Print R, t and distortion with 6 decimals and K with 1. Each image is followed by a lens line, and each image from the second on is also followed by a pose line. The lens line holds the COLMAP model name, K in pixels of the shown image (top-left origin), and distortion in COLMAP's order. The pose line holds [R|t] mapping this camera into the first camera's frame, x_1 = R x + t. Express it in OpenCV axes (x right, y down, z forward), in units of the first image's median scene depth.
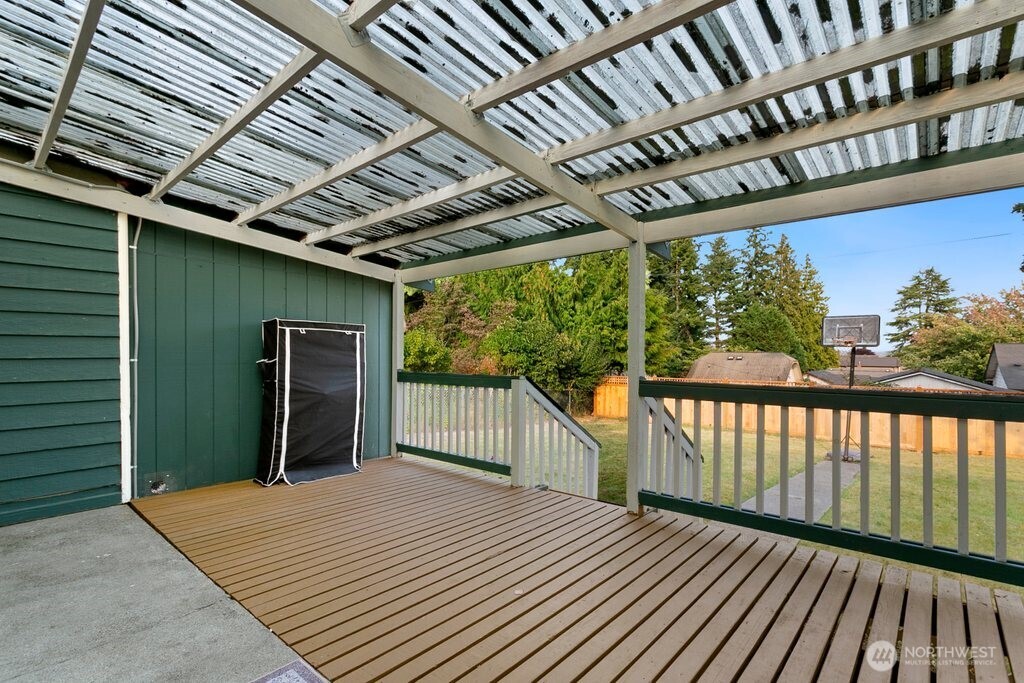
lens RADIAL K [[490.2, 0, 515.1], [0, 490.2, 352.2], [0, 0, 1]] dist [-0.004608, 0.000315]
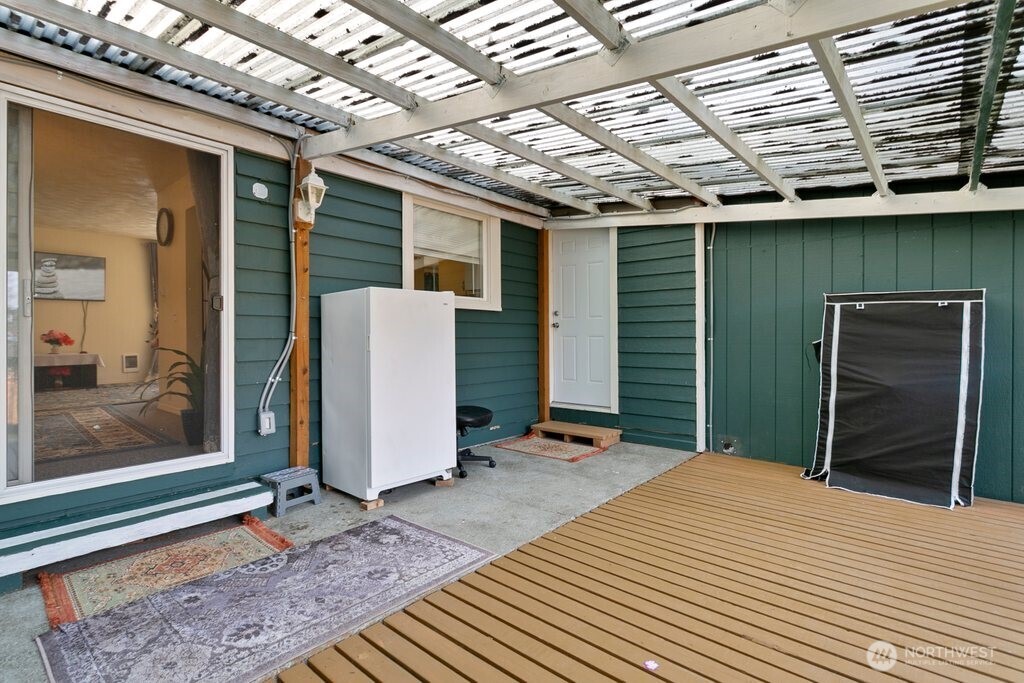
lens RADIAL K [[490.2, 0, 506.5], [0, 490.2, 325.8], [0, 0, 1]] dist [-0.004608, 0.000315]
pose [[-0.003169, -0.017816, -0.999836, 0.339989], [0.004866, 0.999829, -0.017832, 0.001505], [0.999983, -0.004922, -0.003082, 0.366344]]
